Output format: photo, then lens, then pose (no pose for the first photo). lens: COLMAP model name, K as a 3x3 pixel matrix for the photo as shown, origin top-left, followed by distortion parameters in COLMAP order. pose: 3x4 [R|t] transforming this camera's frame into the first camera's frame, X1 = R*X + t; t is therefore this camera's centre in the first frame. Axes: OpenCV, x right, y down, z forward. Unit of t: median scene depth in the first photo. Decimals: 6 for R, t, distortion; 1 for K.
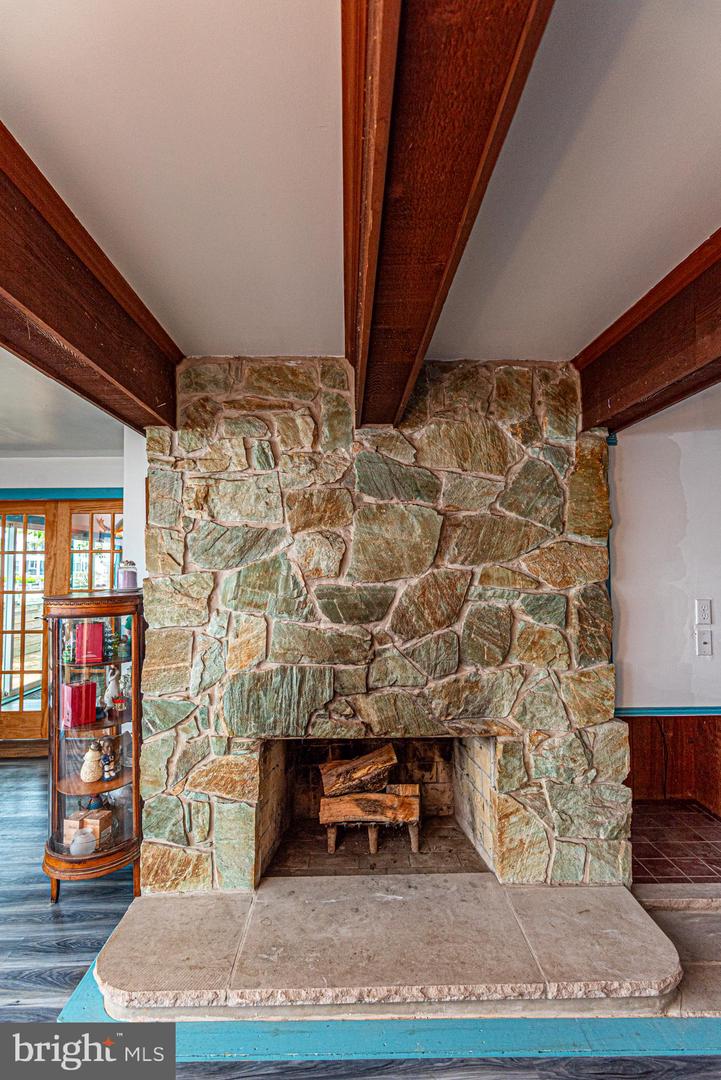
lens RADIAL K [[521.4, 0, 321.6], [0, 521.4, 381.8], [0, 0, 1]] dist [-0.000562, -0.000033]
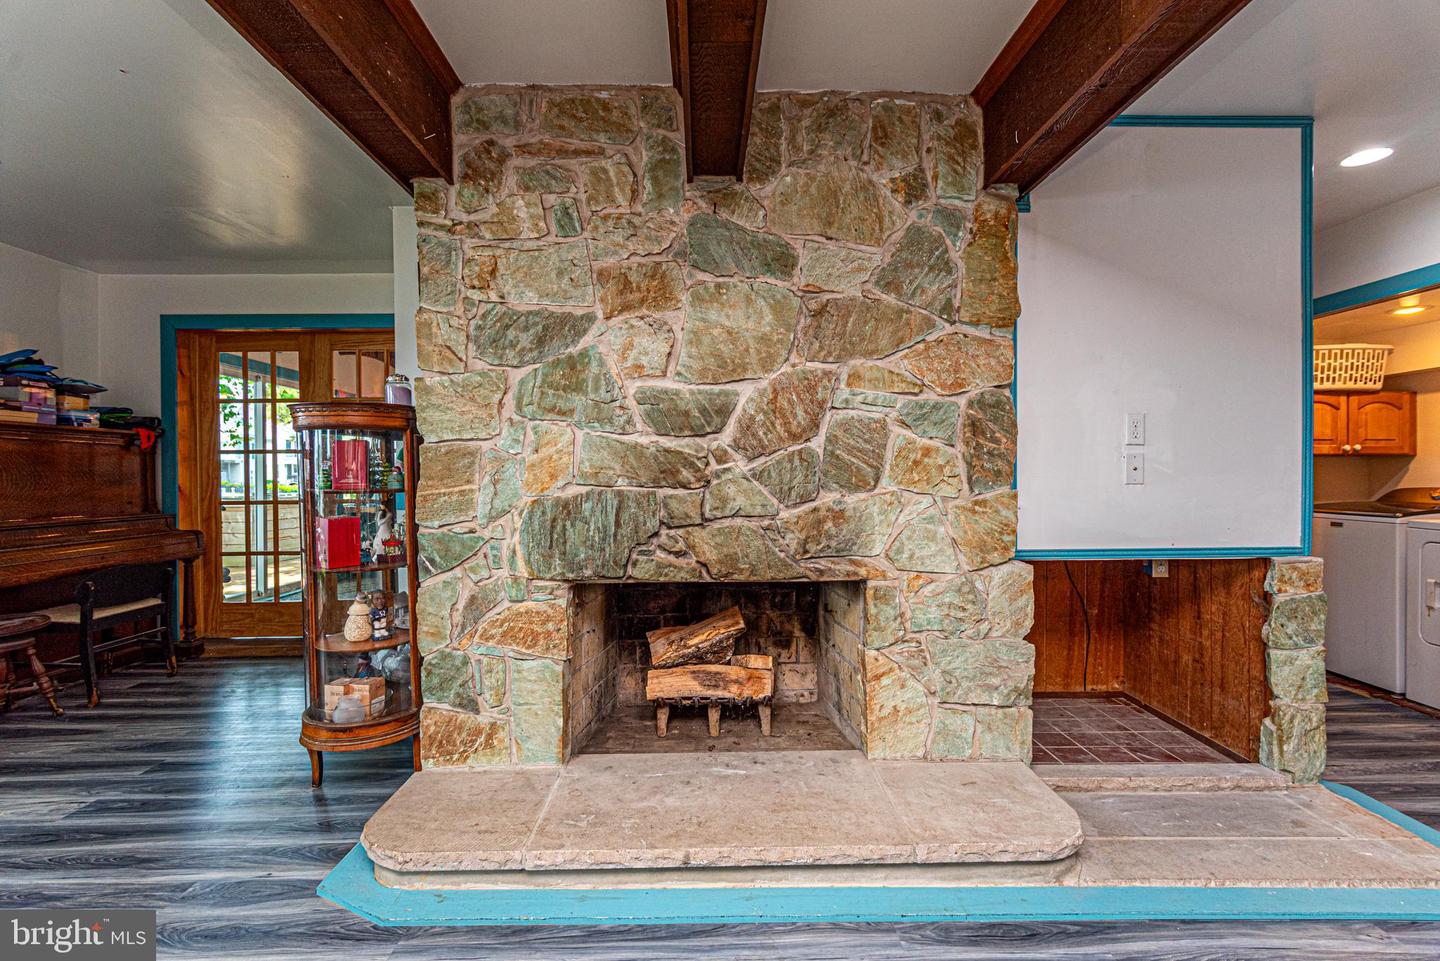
lens RADIAL K [[695.2, 0, 720.0], [0, 695.2, 480.5], [0, 0, 1]] dist [-0.000562, -0.000033]
pose [[1.000000, 0.000019, -0.000982, 0.114664], [0.000042, 0.998086, 0.061845, 0.464935], [0.000982, -0.061845, 0.998085, -0.045692]]
